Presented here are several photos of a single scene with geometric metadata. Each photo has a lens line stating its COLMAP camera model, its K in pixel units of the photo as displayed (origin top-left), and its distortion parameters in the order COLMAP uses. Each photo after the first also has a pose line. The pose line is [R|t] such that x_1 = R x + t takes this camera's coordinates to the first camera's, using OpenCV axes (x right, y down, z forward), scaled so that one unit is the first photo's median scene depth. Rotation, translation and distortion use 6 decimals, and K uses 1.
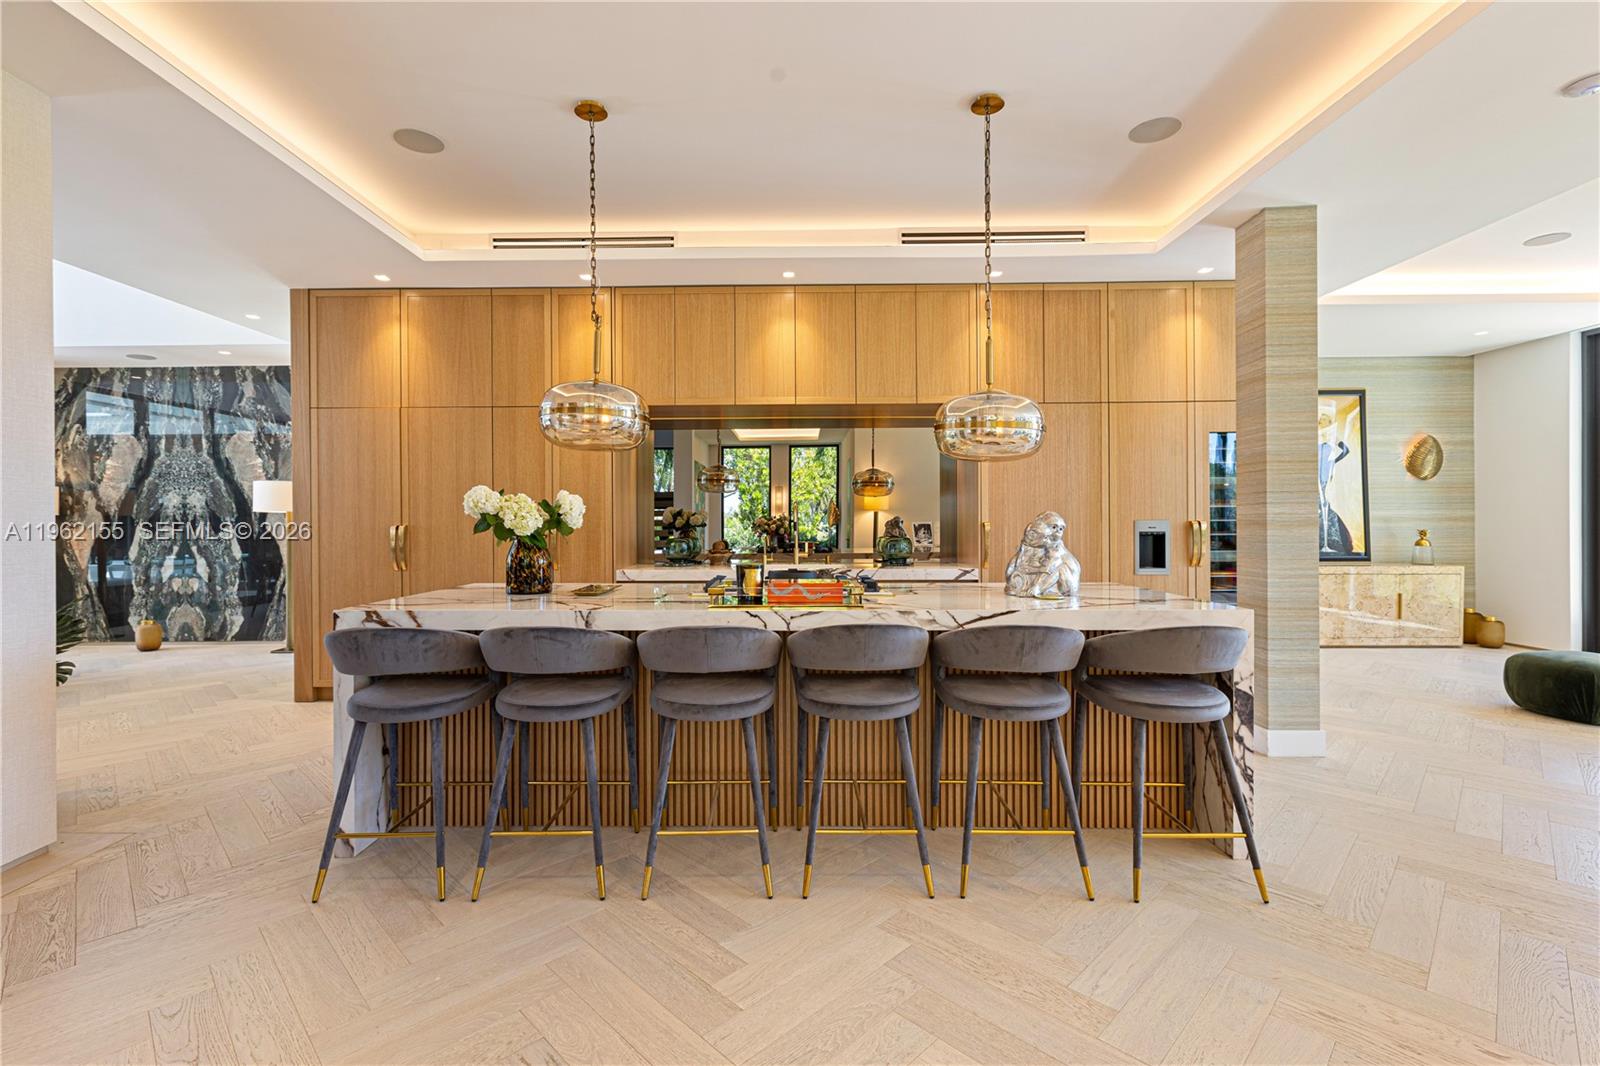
lens RADIAL K [[733.5, 0, 796.3], [0, 733.5, 517.9], [0, 0, 1]] dist [0.004883, -0.002482]
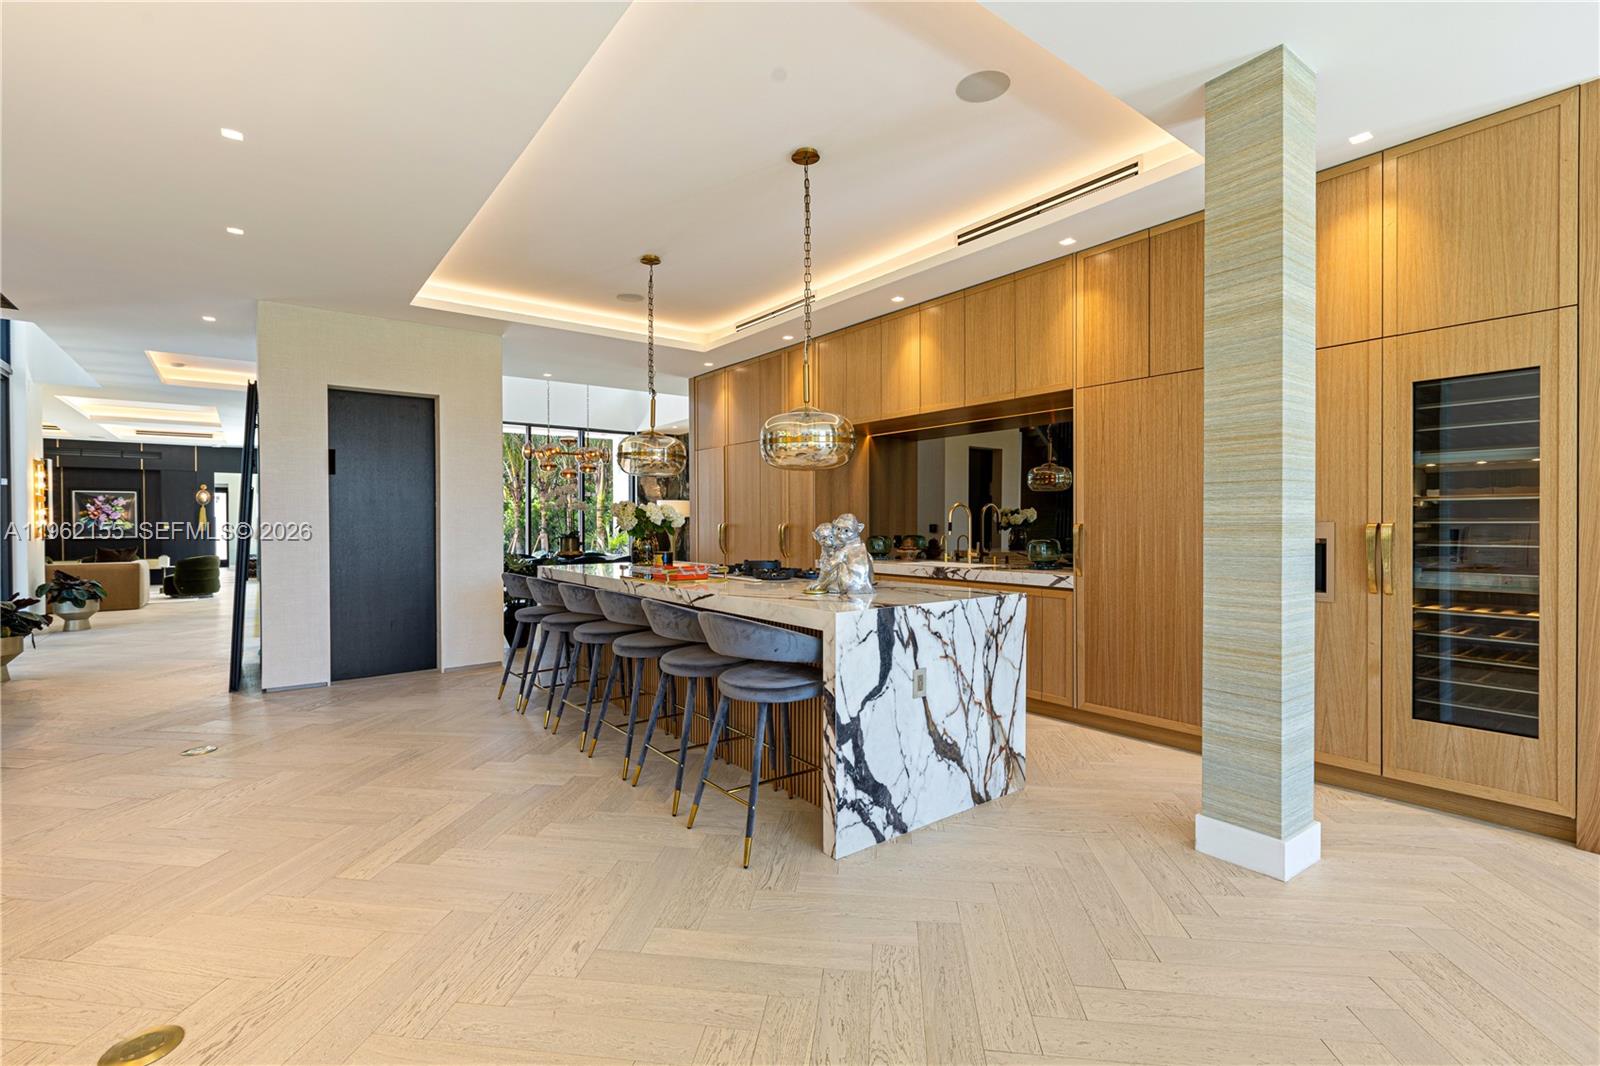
lens RADIAL K [[733.5, 0, 772.8], [0, 733.5, 523.5], [0, 0, 1]] dist [0.004883, -0.002482]
pose [[0.589987, 0.005772, -0.807392, 0.765526], [0.002860, 0.999953, 0.009238, -0.003273], [0.807408, -0.007760, 0.589943, 0.188778]]
